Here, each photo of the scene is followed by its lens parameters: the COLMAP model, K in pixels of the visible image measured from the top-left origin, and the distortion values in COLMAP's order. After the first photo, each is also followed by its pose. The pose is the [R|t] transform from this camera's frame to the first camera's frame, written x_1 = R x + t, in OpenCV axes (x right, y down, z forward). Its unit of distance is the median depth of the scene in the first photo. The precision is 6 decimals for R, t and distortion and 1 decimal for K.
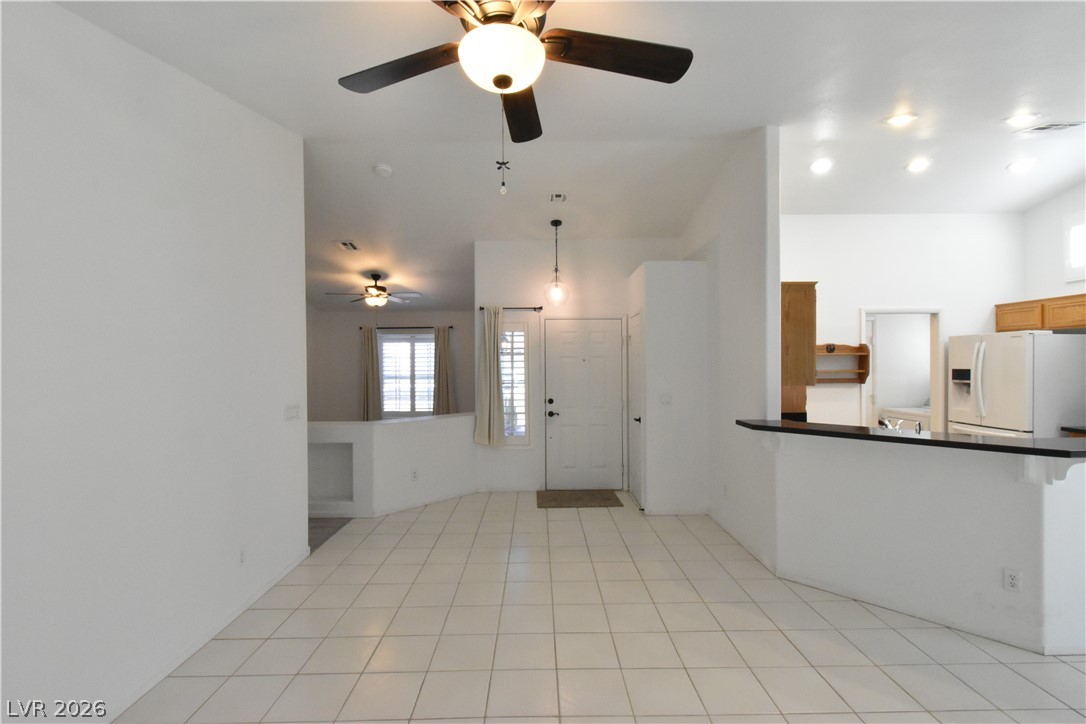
lens RADIAL K [[484.3, 0, 544.8], [0, 484.3, 363.4], [0, 0, 1]] dist [0.002647, -0.001365]
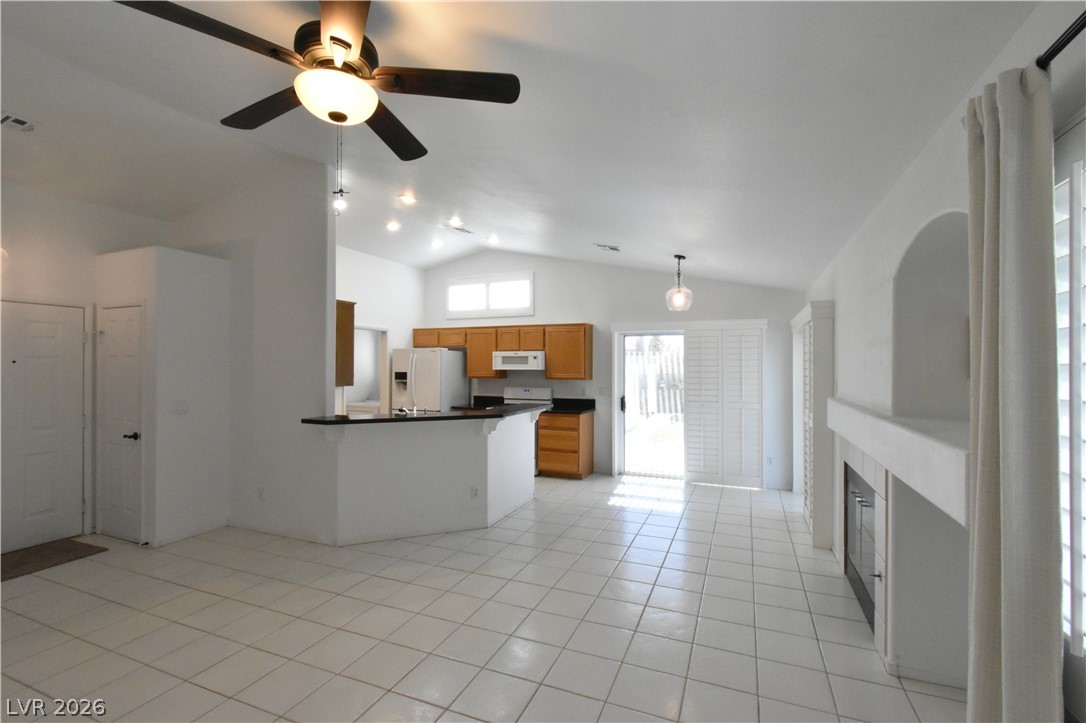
lens RADIAL K [[484.3, 0, 542.7], [0, 484.3, 365.7], [0, 0, 1]] dist [0.002647, -0.001365]
pose [[0.397282, 0.007895, 0.917663, -0.277223], [-0.003250, 0.999969, -0.007196, 0.001481], [-0.917691, -0.000123, 0.397295, 0.042433]]
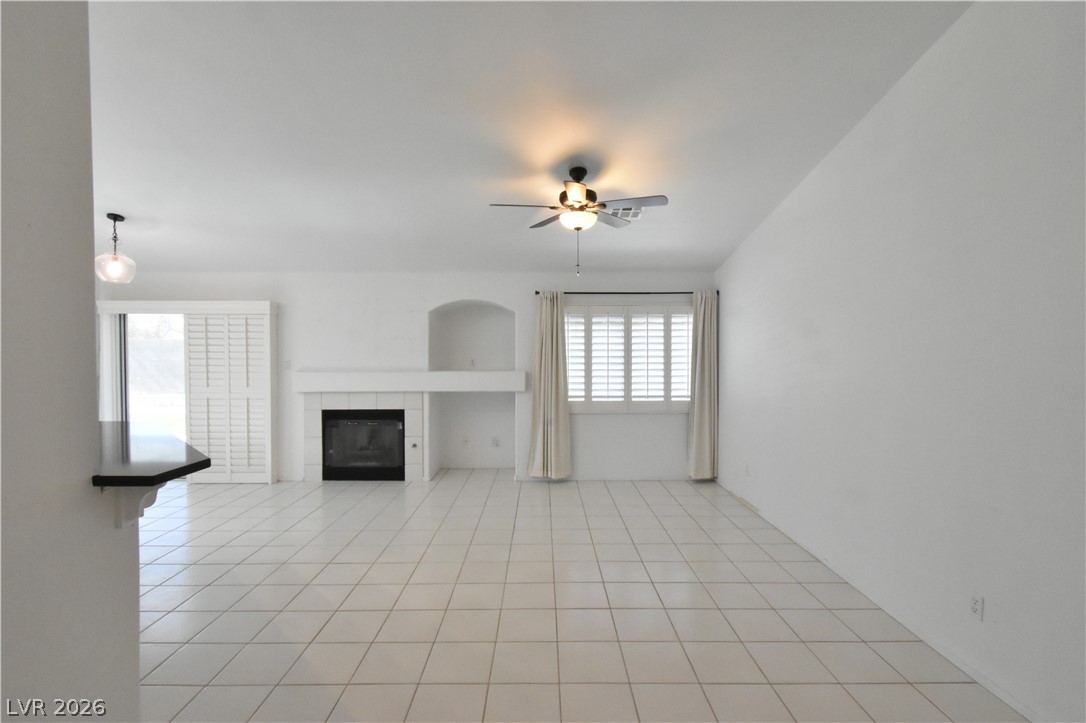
lens RADIAL K [[484.3, 0, 548.4], [0, 484.3, 356.1], [0, 0, 1]] dist [0.002647, -0.001365]
pose [[-0.999969, 0.007841, -0.001135, 0.014909], [0.007832, 0.999935, 0.008327, 0.004652], [0.001200, 0.008318, -0.999965, 1.003824]]
